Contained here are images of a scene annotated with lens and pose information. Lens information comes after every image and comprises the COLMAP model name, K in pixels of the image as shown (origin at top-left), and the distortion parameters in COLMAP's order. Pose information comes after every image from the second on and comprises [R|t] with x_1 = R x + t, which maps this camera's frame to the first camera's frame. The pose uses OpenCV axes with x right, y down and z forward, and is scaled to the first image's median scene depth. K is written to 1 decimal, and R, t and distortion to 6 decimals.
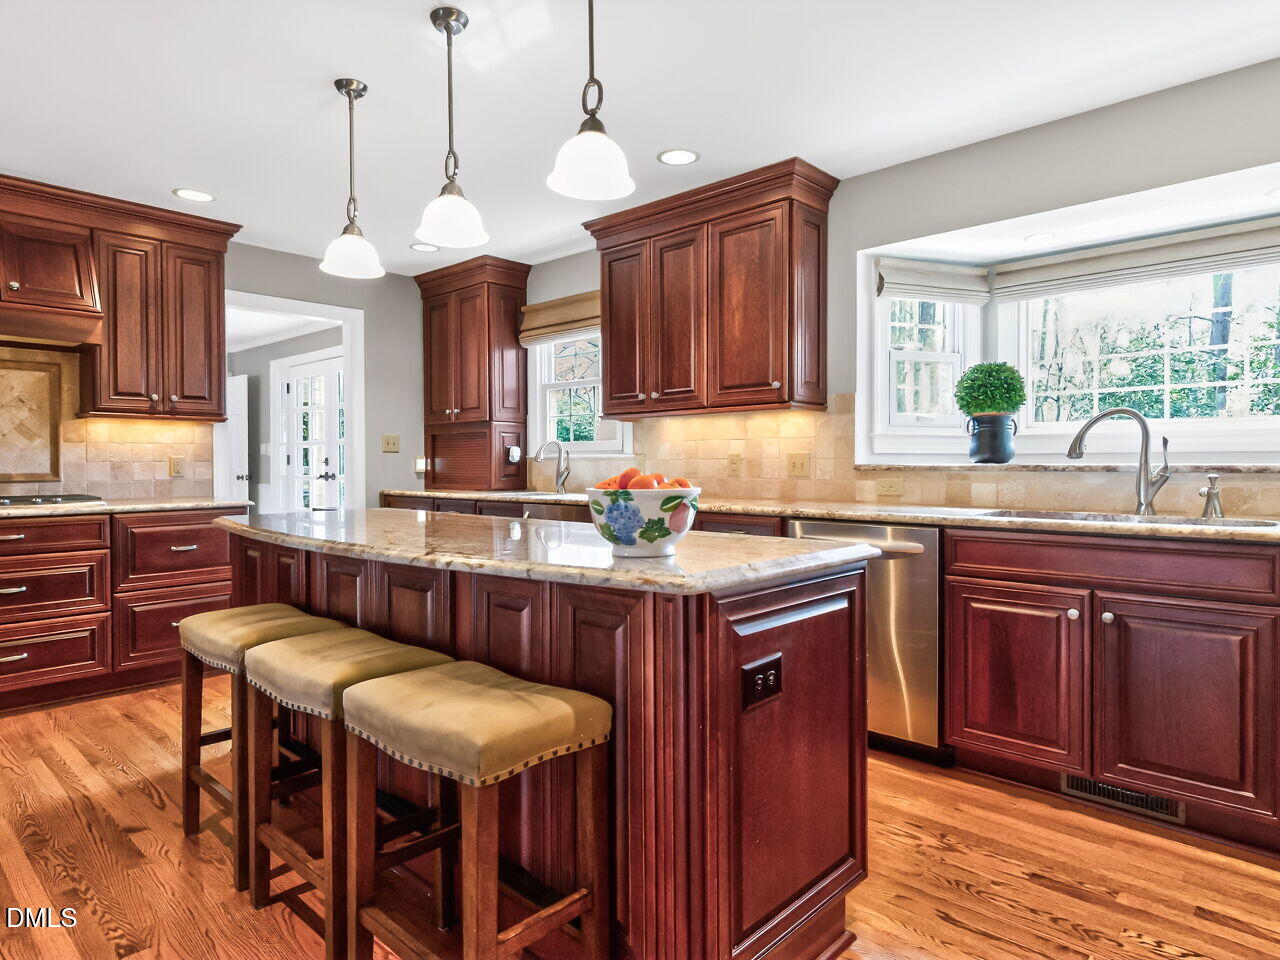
lens RADIAL K [[763.5, 0, 638.3], [0, 763.5, 476.8], [0, 0, 1]] dist [-0.002622, -0.000312]
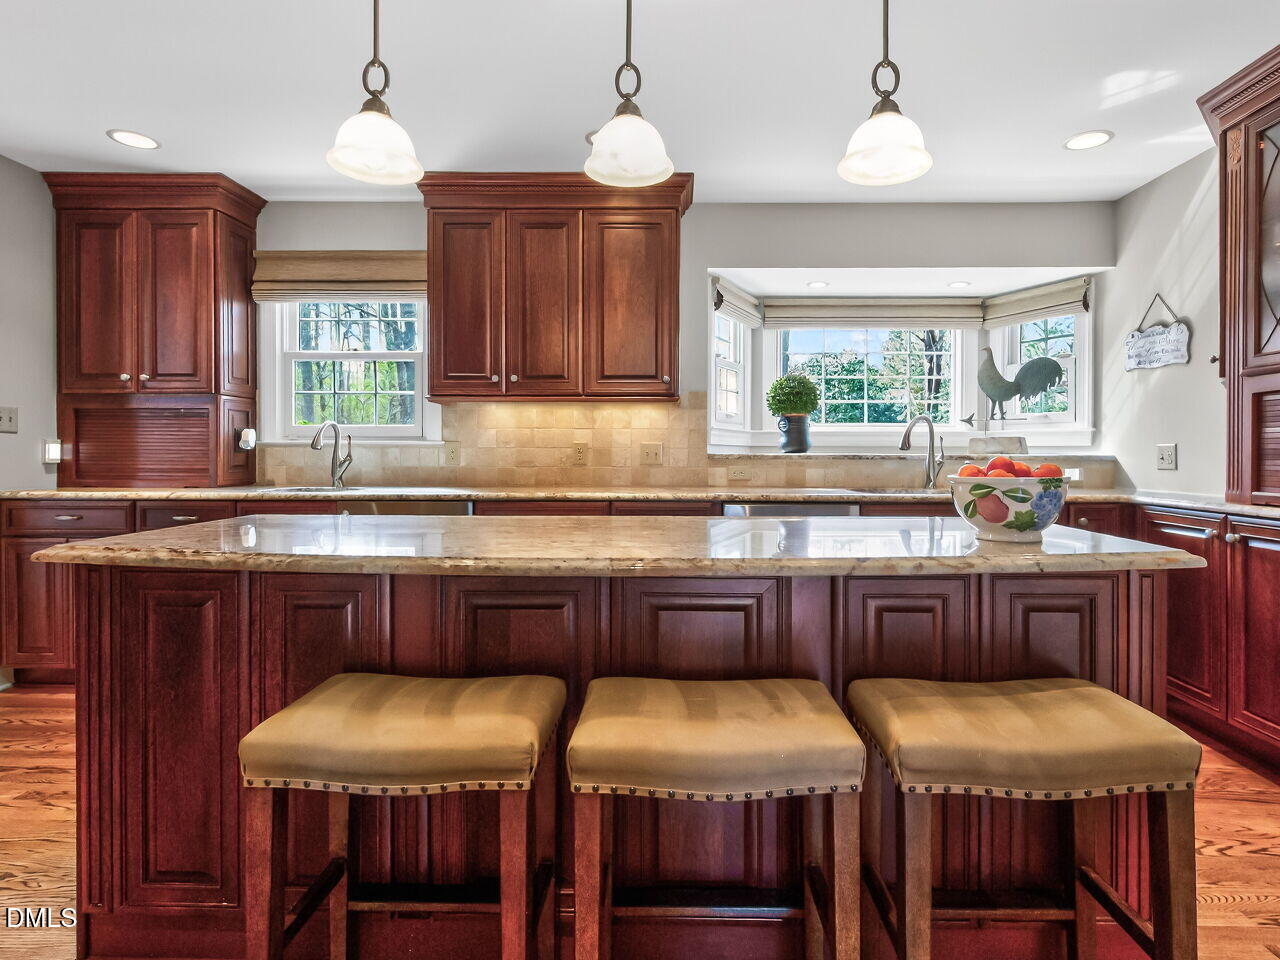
lens RADIAL K [[763.5, 0, 639.5], [0, 763.5, 455.3], [0, 0, 1]] dist [-0.002622, -0.000312]
pose [[0.738029, -0.001239, 0.674767, -0.500310], [0.006933, 0.999959, -0.005748, -0.007219], [-0.674733, 0.008920, 0.738008, 0.208156]]
